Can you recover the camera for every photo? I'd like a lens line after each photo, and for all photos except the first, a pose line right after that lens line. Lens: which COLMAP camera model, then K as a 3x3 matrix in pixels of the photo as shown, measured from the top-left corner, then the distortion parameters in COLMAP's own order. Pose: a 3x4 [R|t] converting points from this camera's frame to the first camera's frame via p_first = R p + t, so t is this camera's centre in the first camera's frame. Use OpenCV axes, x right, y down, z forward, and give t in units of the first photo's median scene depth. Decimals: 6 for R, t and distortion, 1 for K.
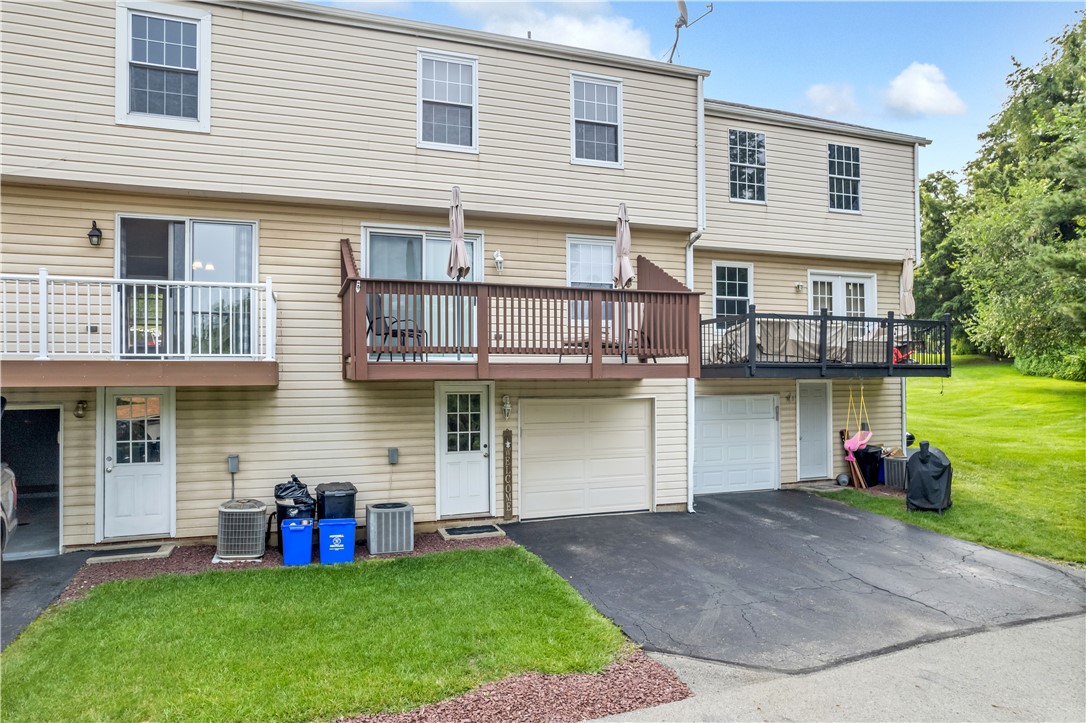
lens RADIAL K [[696.0, 0, 543.0], [0, 696.0, 361.5], [0, 0, 1]] dist [-0.078441, 0.075264]
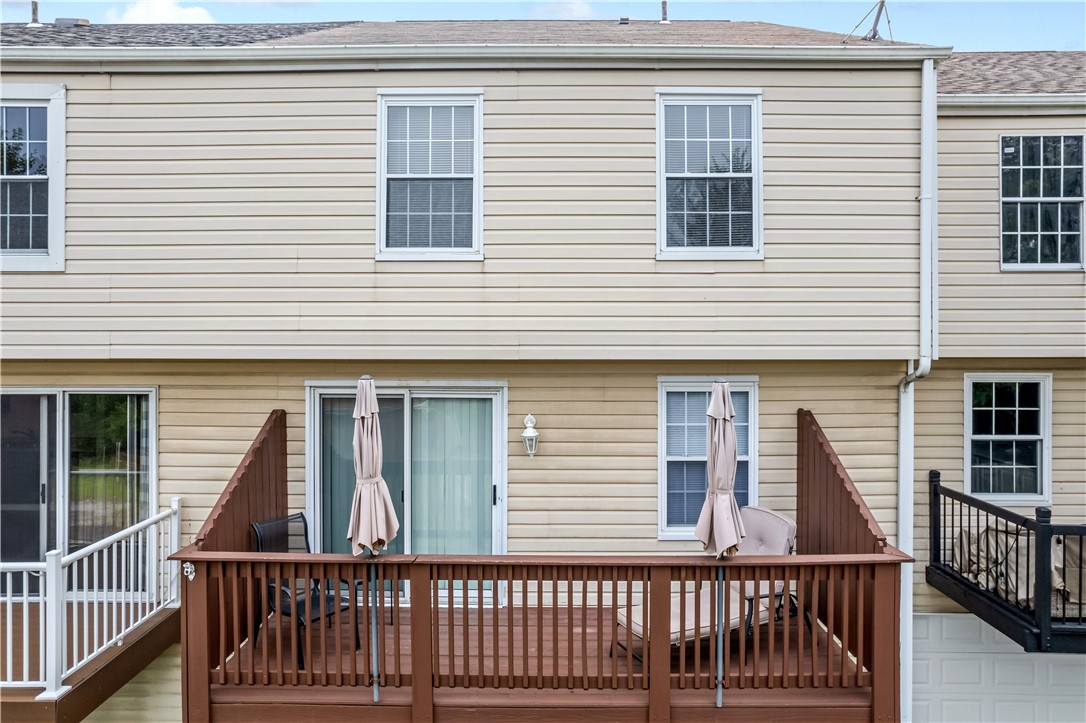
lens RADIAL K [[699.3, 0, 540.8], [0, 699.3, 328.9], [0, 0, 1]] dist [-0.060878, 0.050503]
pose [[0.936622, 0.003569, -0.350324, 0.141683], [0.000683, 0.999928, 0.012012, -0.227026], [0.350342, -0.011490, 0.936551, 0.427413]]
